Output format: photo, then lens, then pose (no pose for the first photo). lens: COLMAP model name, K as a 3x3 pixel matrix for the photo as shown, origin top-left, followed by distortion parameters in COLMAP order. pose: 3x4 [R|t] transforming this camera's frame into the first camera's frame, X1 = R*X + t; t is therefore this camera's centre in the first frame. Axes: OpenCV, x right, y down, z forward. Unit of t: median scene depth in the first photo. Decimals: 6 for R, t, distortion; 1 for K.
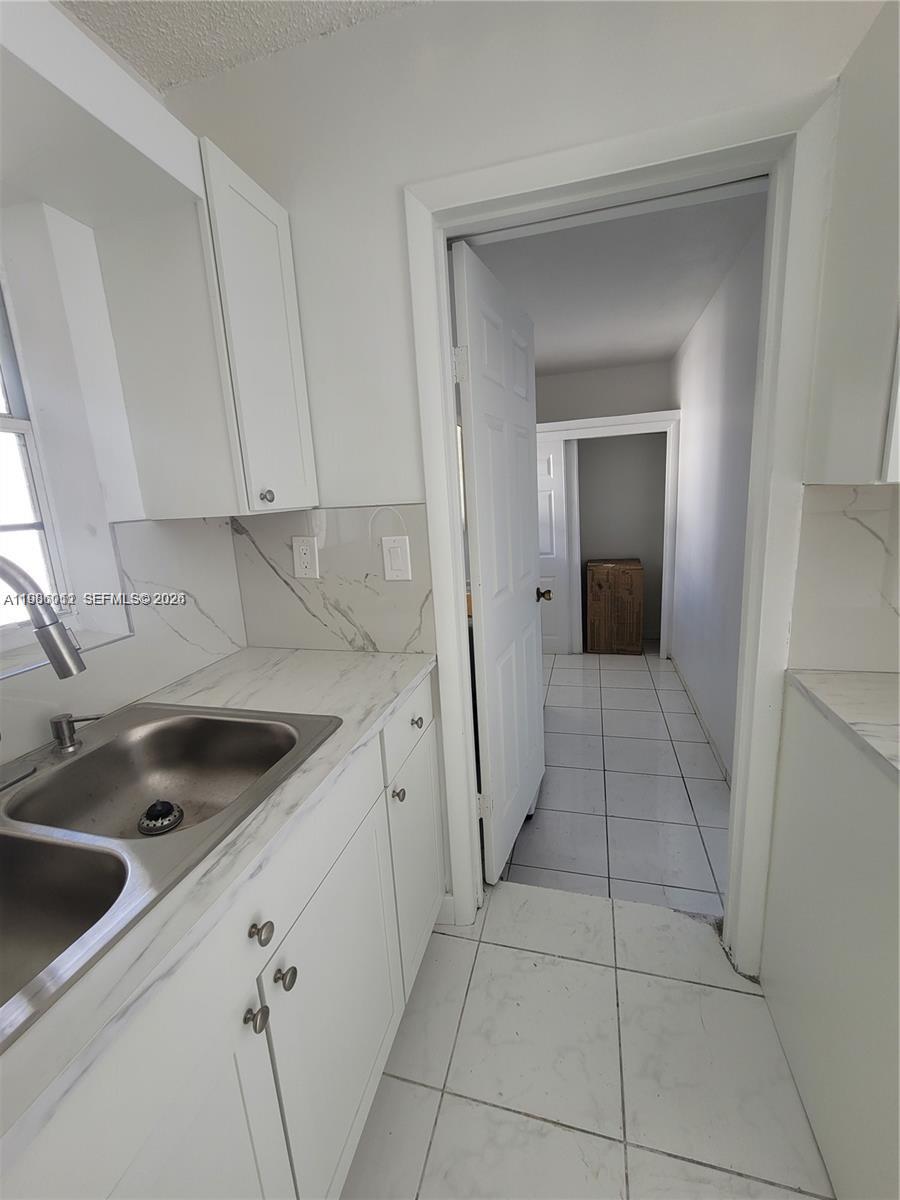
lens RADIAL K [[487.3, 0, 449.5], [0, 487.3, 594.6], [0, 0, 1]] dist [-0.002168, -0.000194]
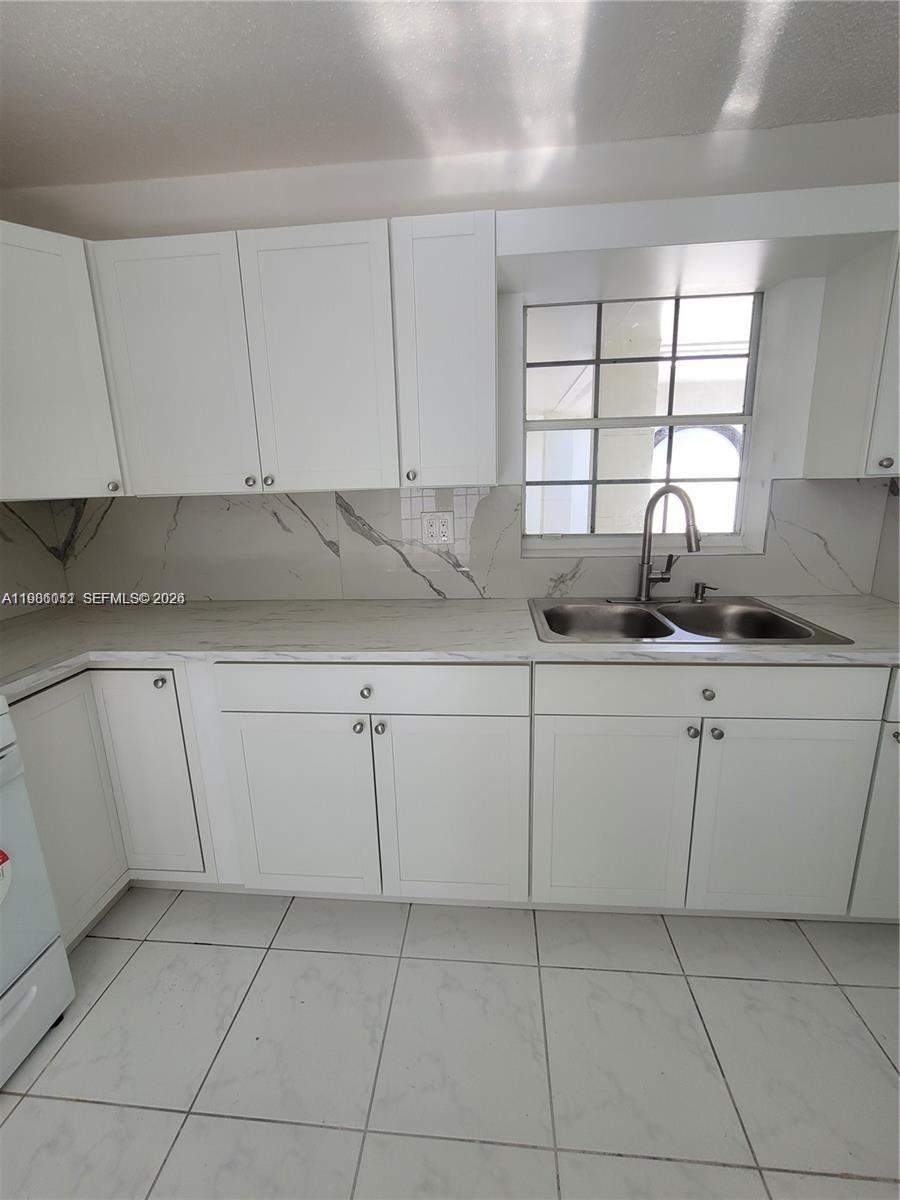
lens RADIAL K [[487.3, 0, 449.5], [0, 487.3, 594.6], [0, 0, 1]] dist [-0.002168, -0.000194]
pose [[0.172922, 0.265935, -0.948355, 0.688366], [-0.184558, 0.954554, 0.234021, 0.029835], [0.967490, 0.134559, 0.214143, -0.276367]]
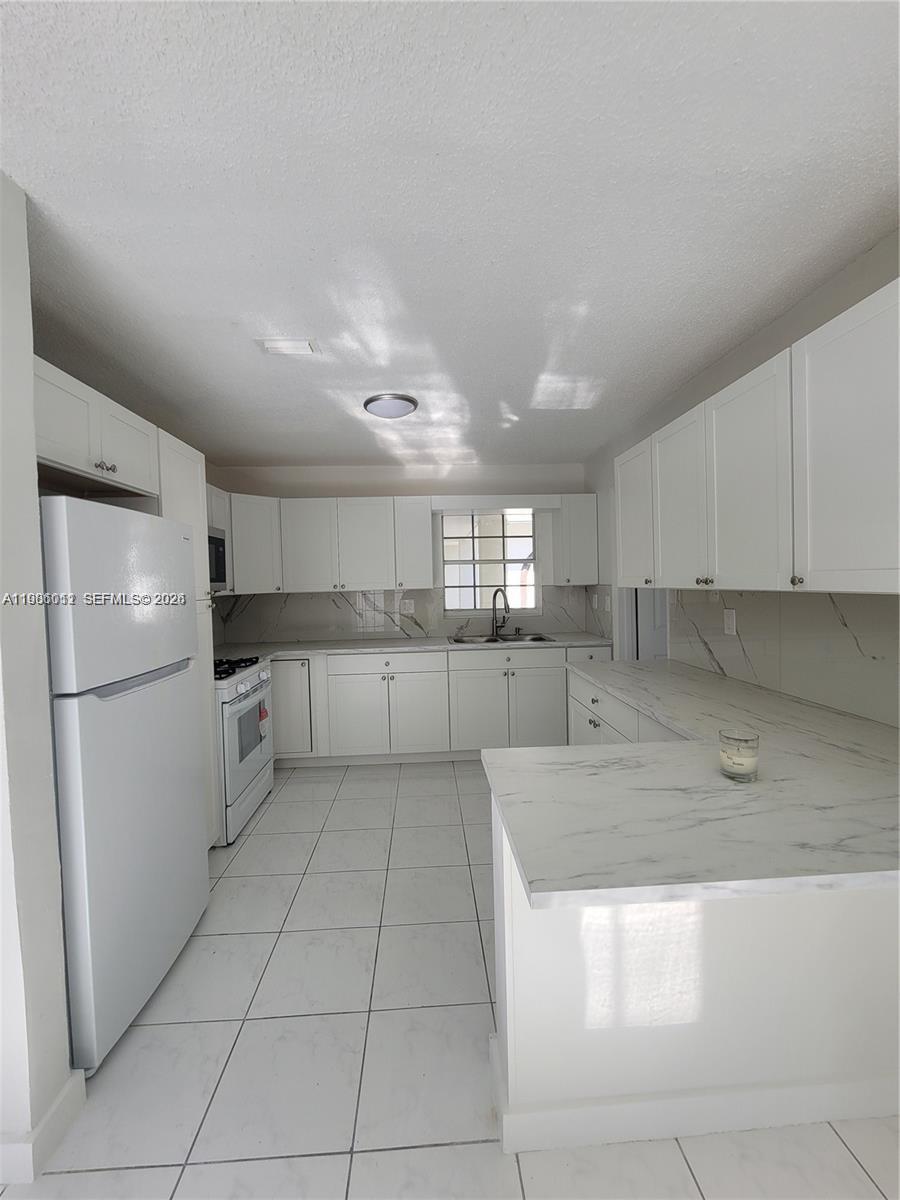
lens RADIAL K [[487.3, 0, 449.5], [0, 487.3, 594.6], [0, 0, 1]] dist [-0.002168, -0.000194]
pose [[0.312888, 0.073795, -0.946919, 2.734276], [-0.186116, 0.982412, 0.015064, 0.001896], [0.931376, 0.171524, 0.321120, -0.917254]]
